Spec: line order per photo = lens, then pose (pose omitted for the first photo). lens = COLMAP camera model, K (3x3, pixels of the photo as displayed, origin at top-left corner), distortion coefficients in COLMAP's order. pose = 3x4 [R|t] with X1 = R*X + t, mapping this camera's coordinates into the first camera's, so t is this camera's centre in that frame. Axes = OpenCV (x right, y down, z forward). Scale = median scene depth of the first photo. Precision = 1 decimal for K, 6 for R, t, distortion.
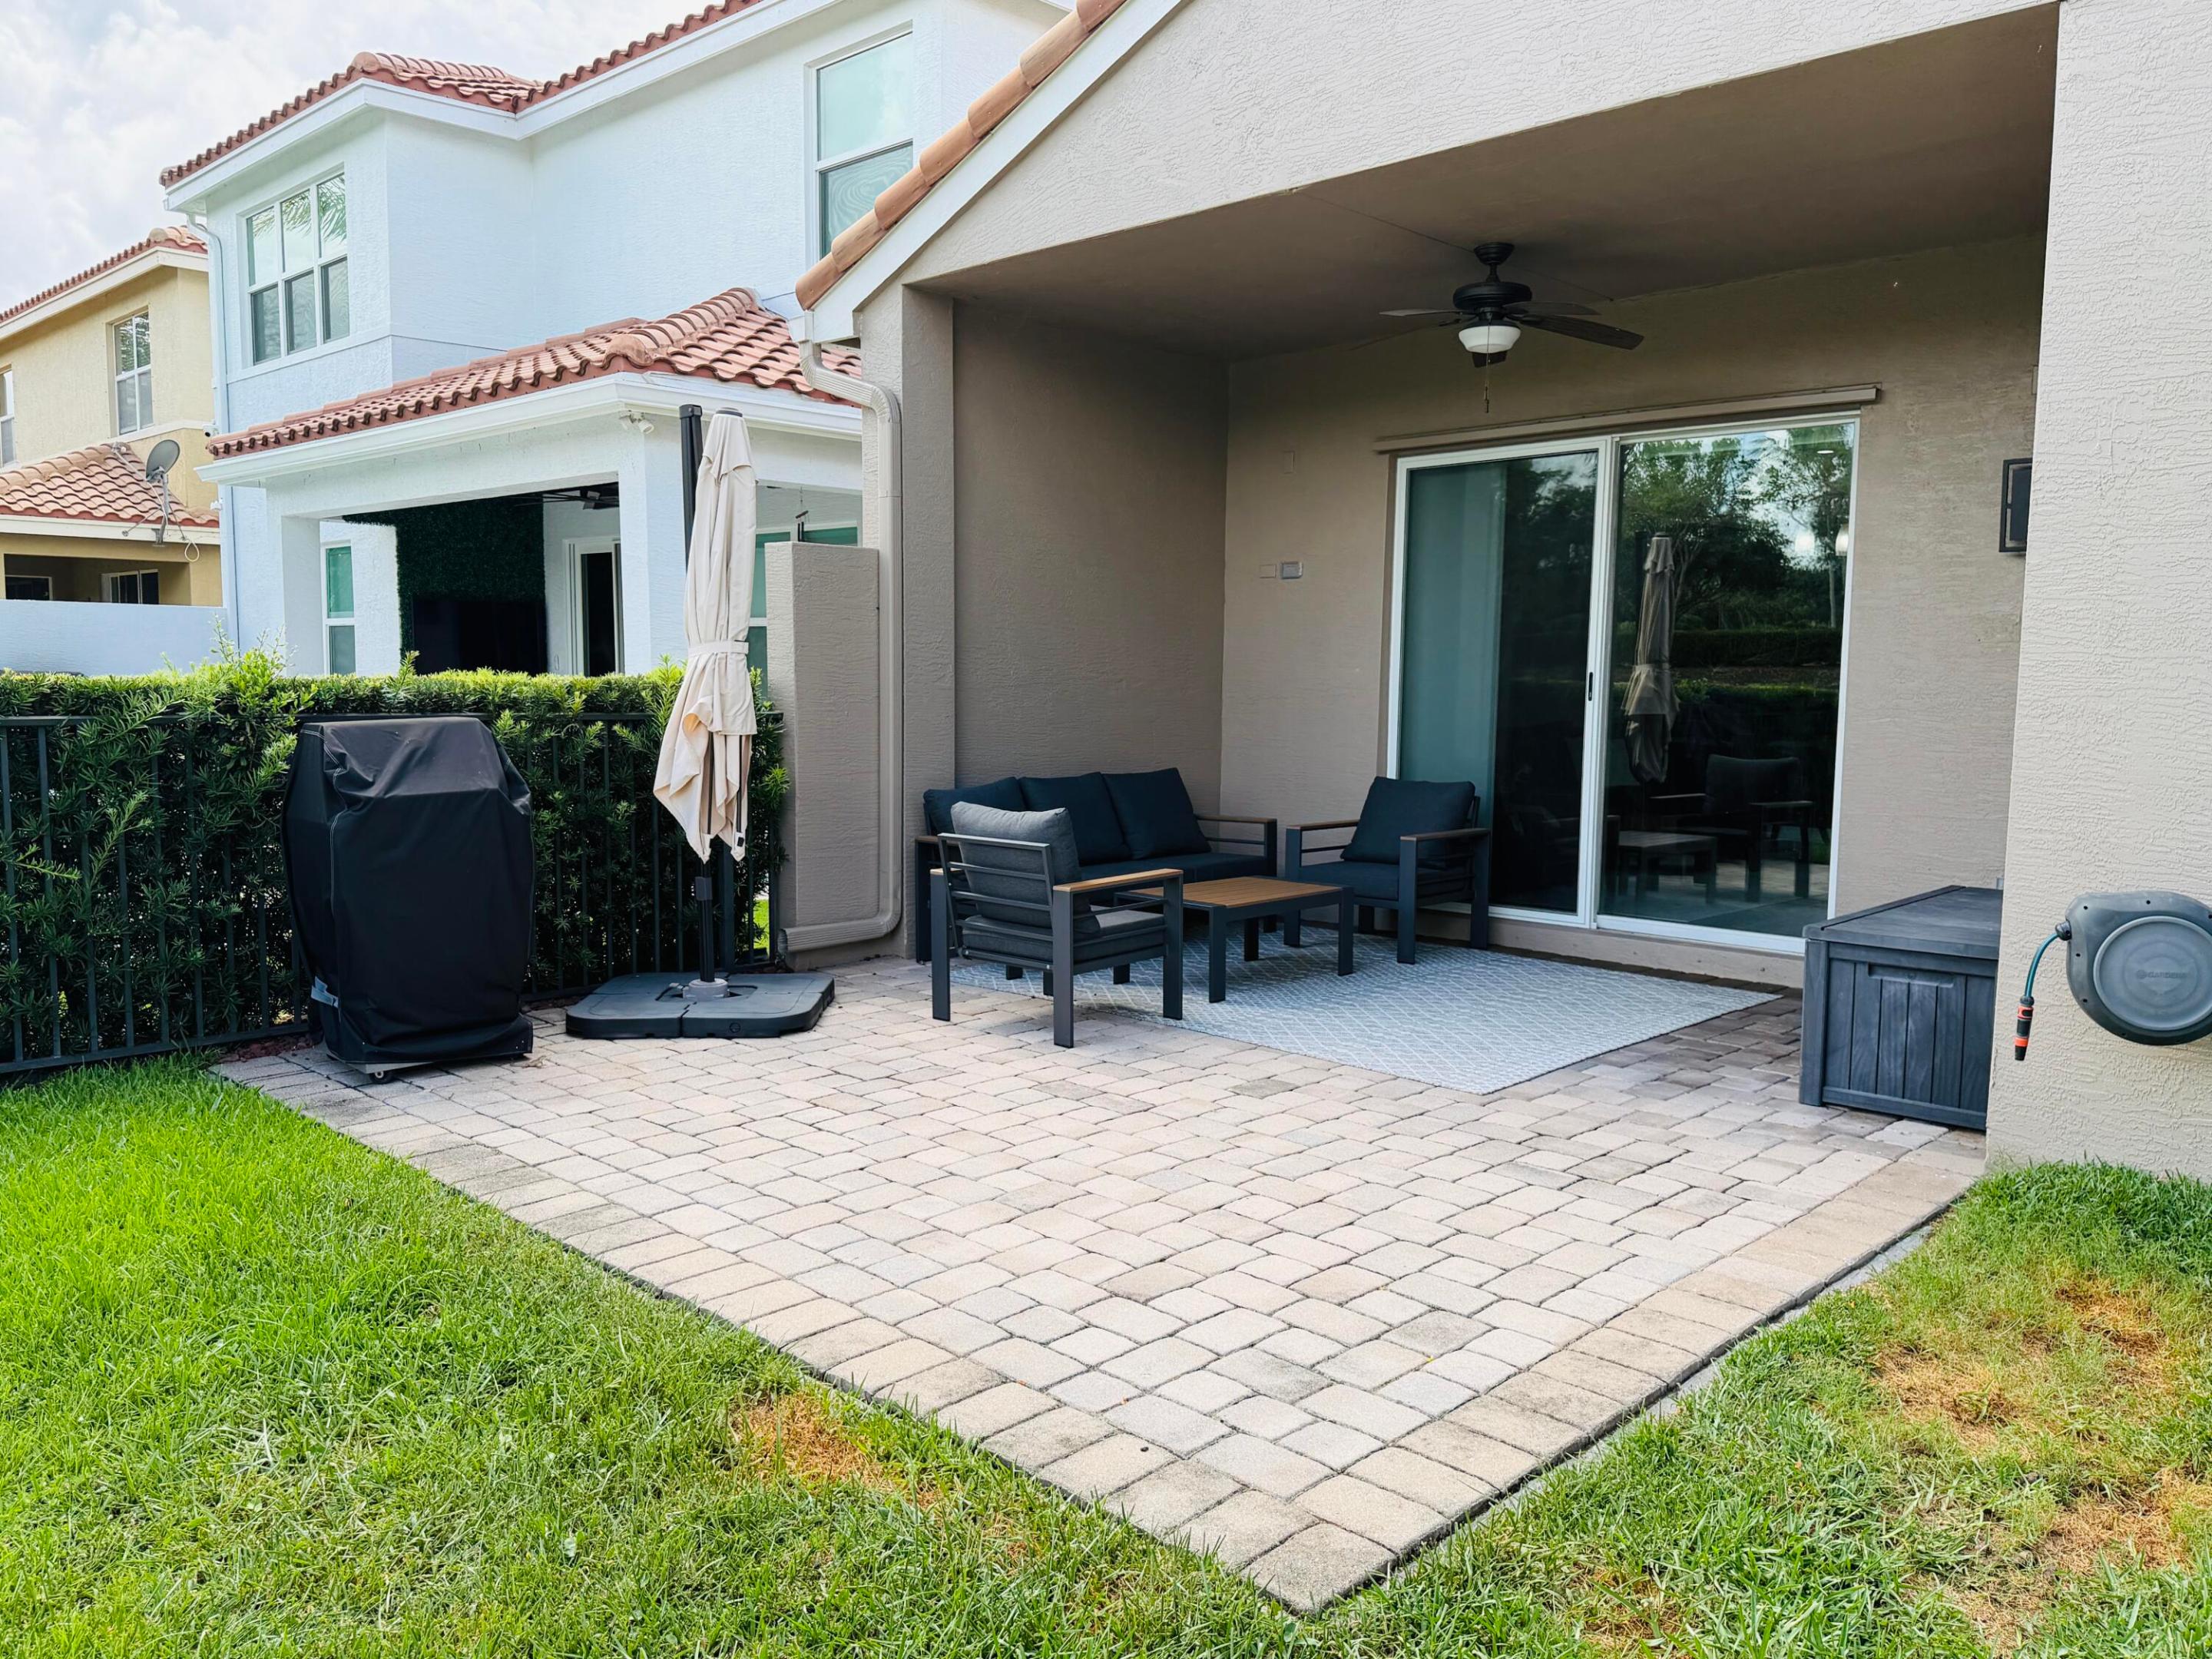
lens RADIAL K [[1691.2, 0, 1109.5], [0, 1691.2, 838.6], [0, 0, 1]] dist [0.066449, -0.092315]
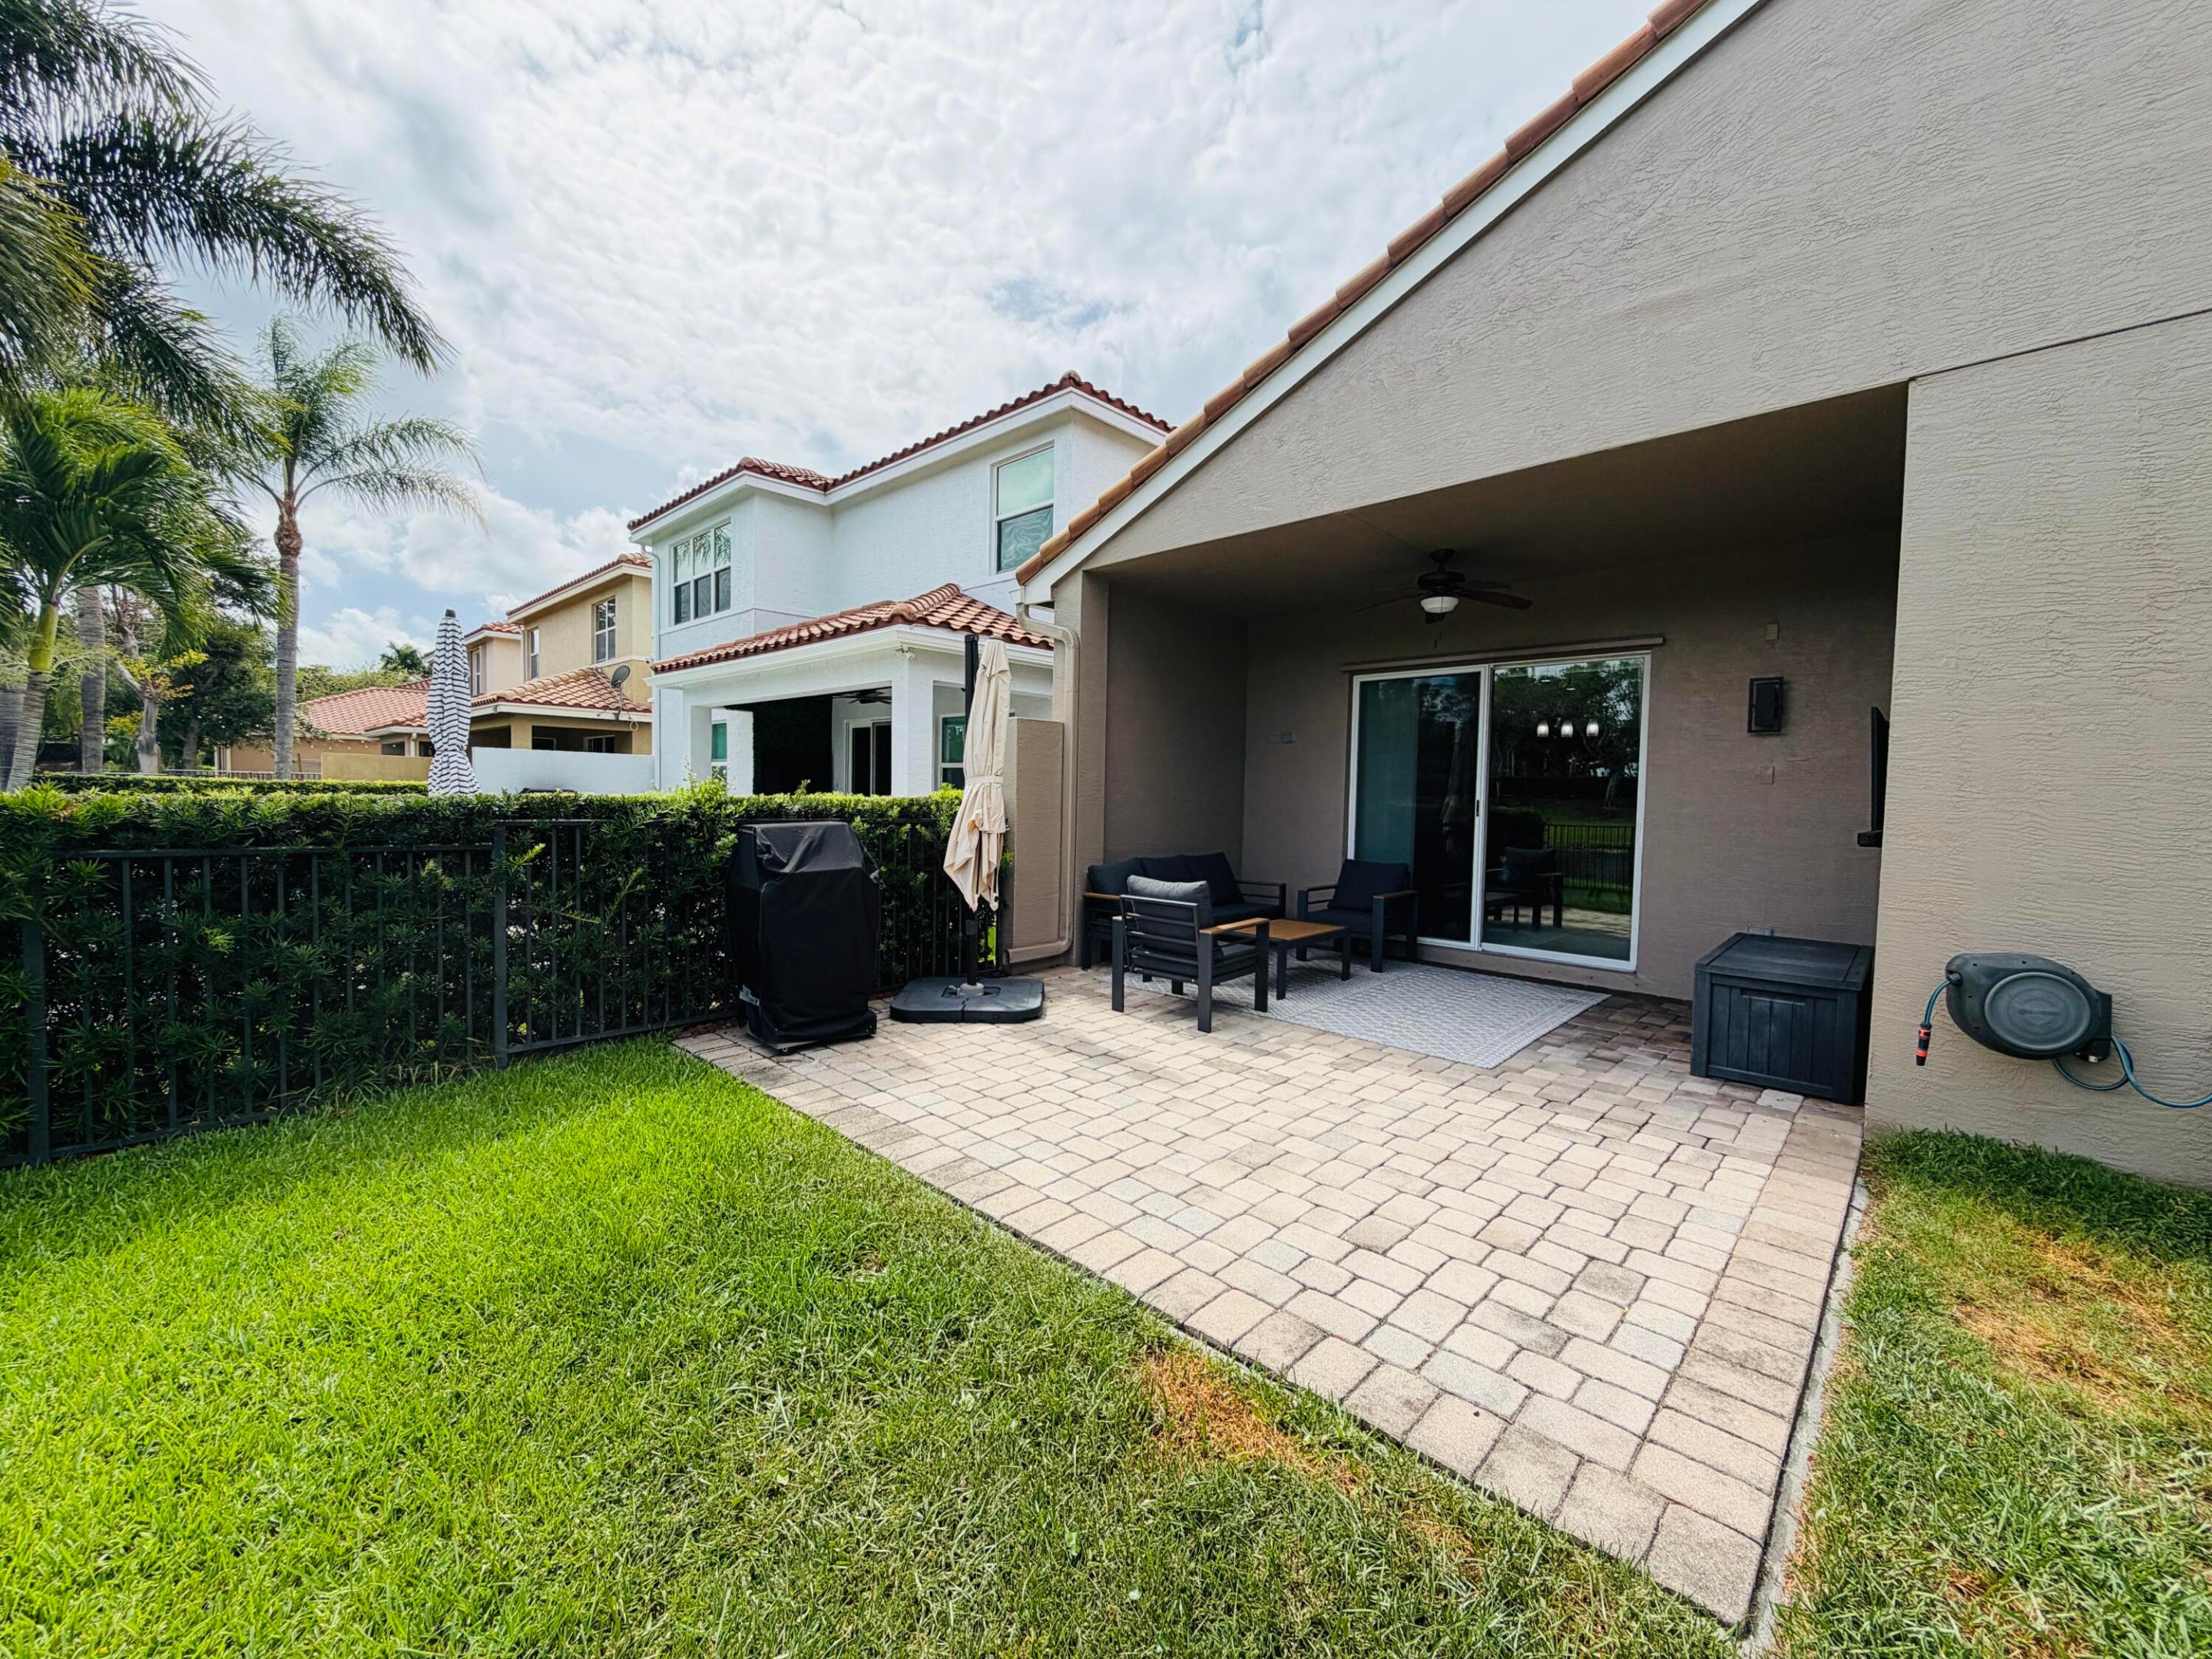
lens RADIAL K [[882.9, 0, 1109.6], [0, 882.9, 827.9], [0, 0, 1]] dist [-0.002268, 0.001127]
pose [[0.999804, 0.009998, 0.017078, -0.147335], [-0.008956, 0.998154, -0.060069, -0.019344], [-0.017647, 0.059904, 0.998048, 0.177285]]
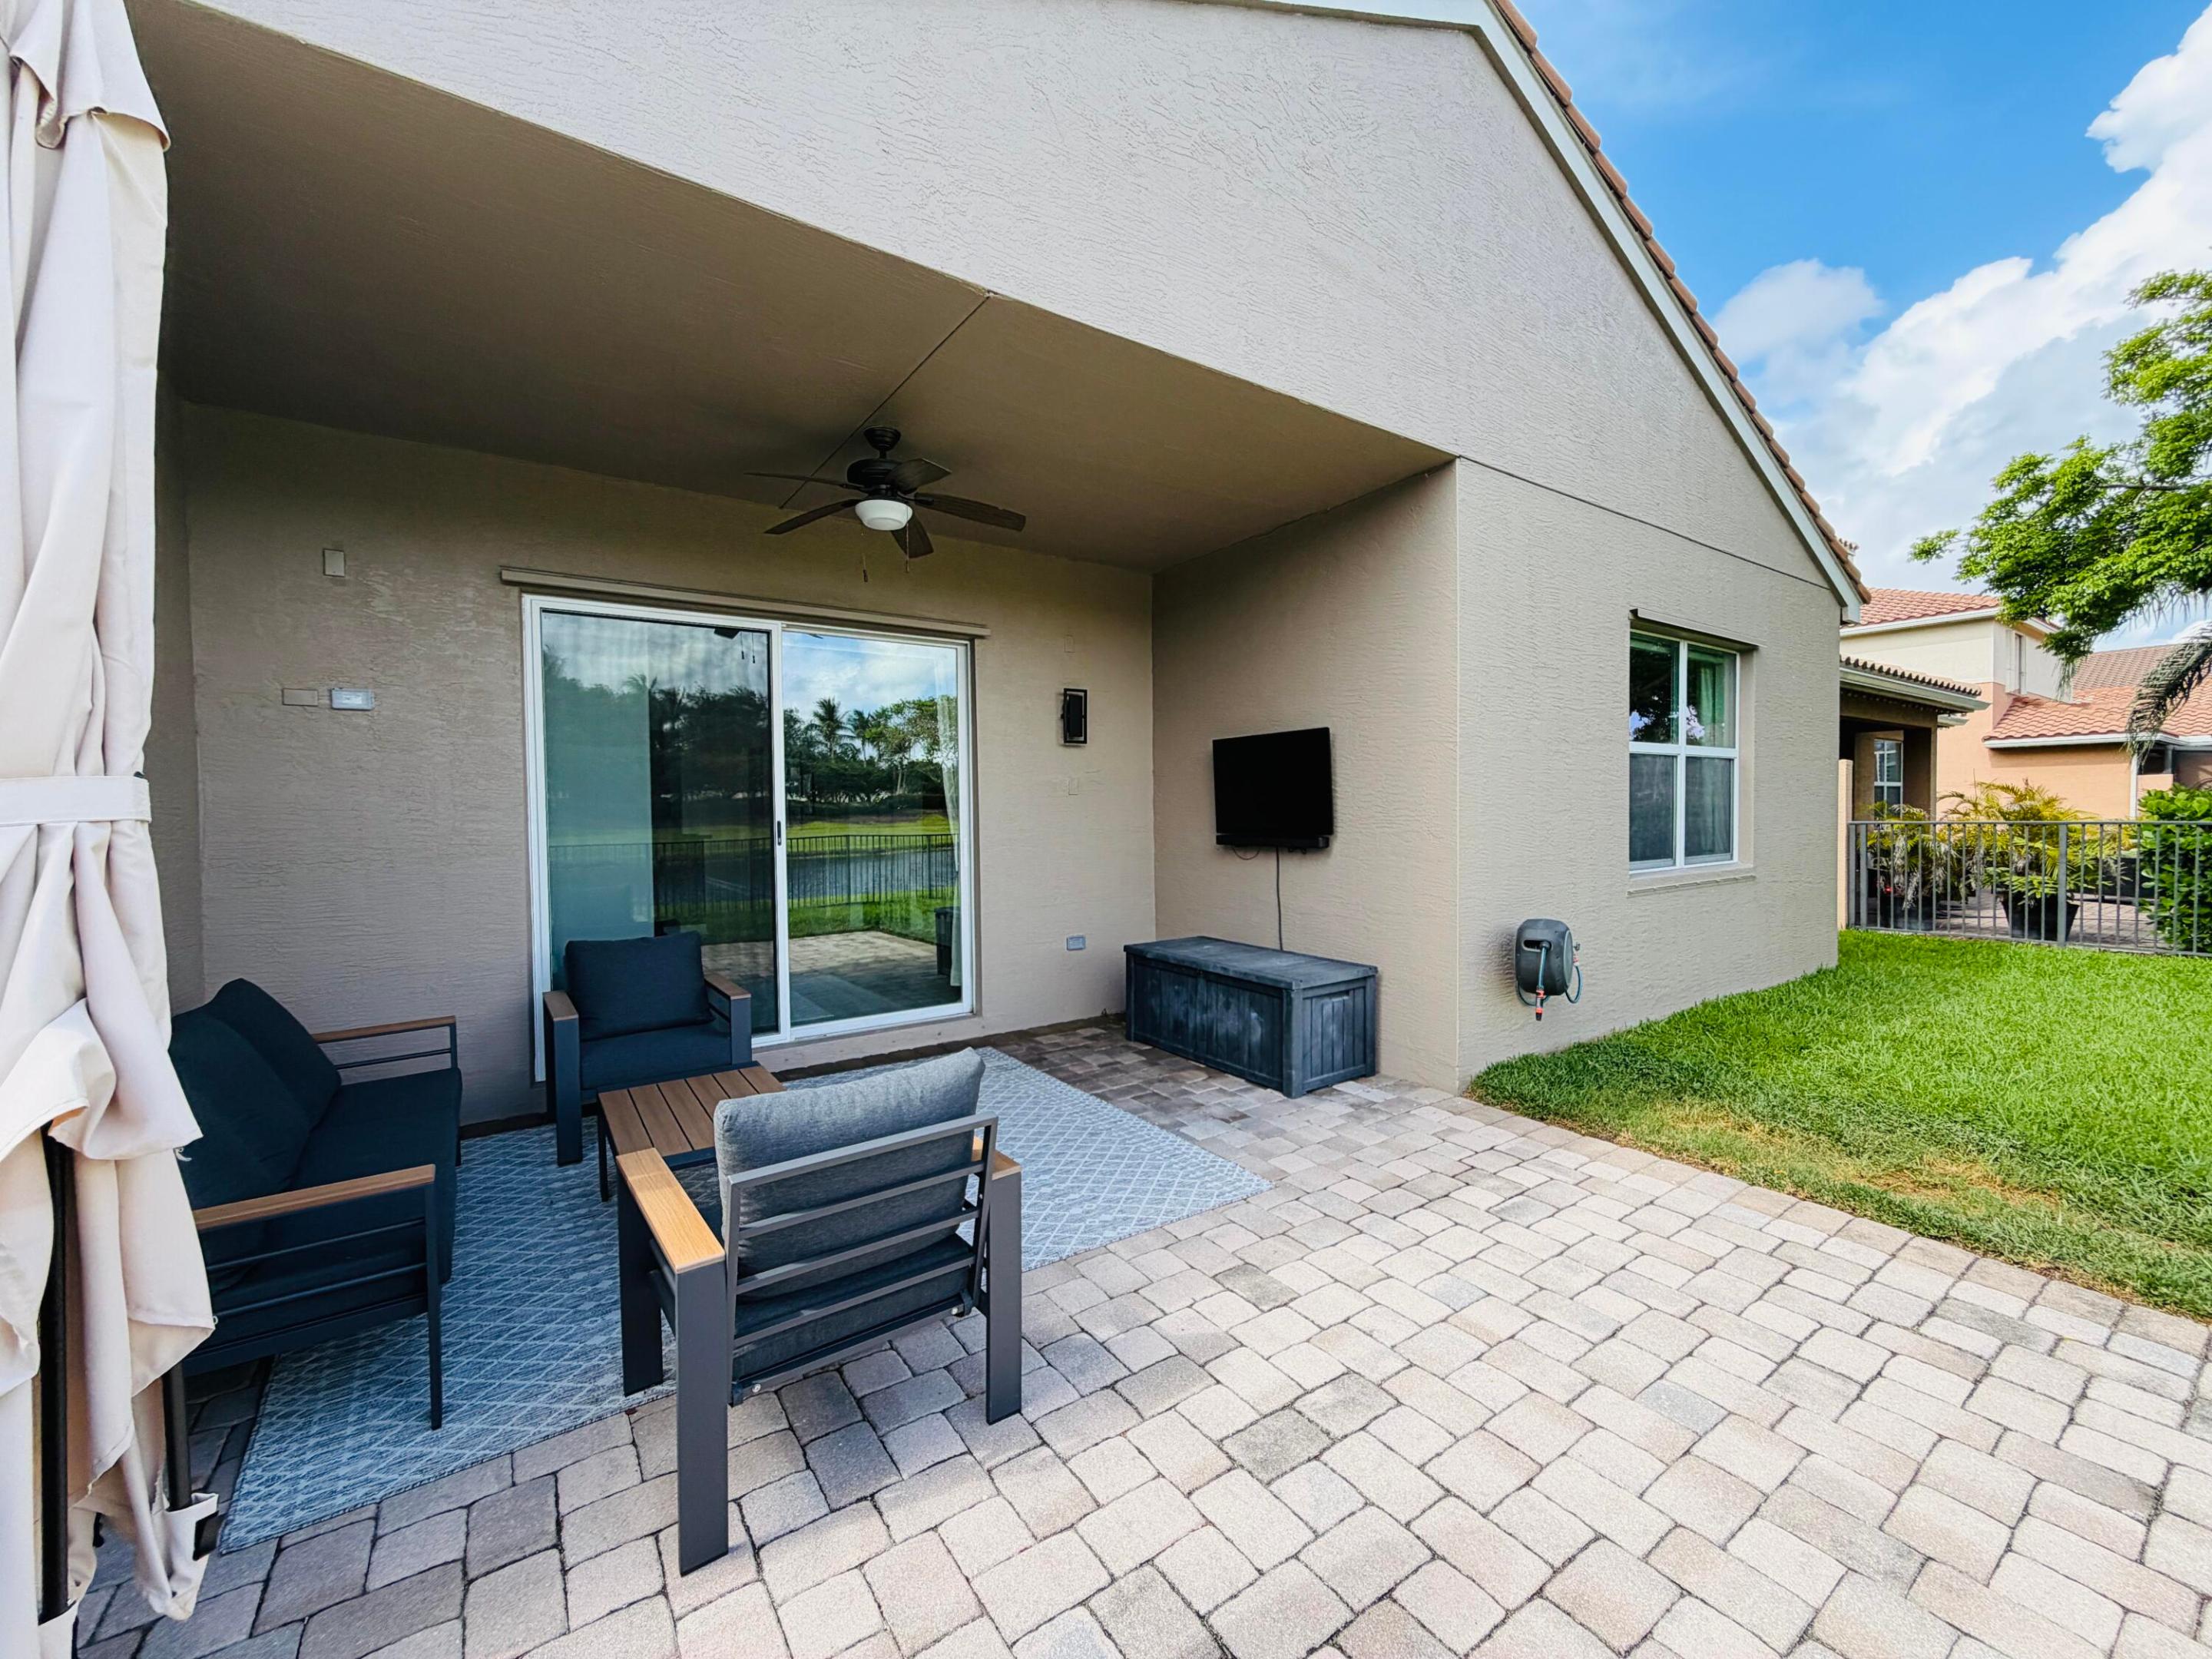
lens RADIAL K [[882.9, 0, 1097.3], [0, 882.9, 829.1], [0, 0, 1]] dist [-0.002268, 0.001127]
pose [[0.190216, -0.036106, 0.981078, -0.379239], [0.109334, 0.993886, 0.015380, -0.111496], [-0.975635, 0.104340, 0.193001, 0.970746]]
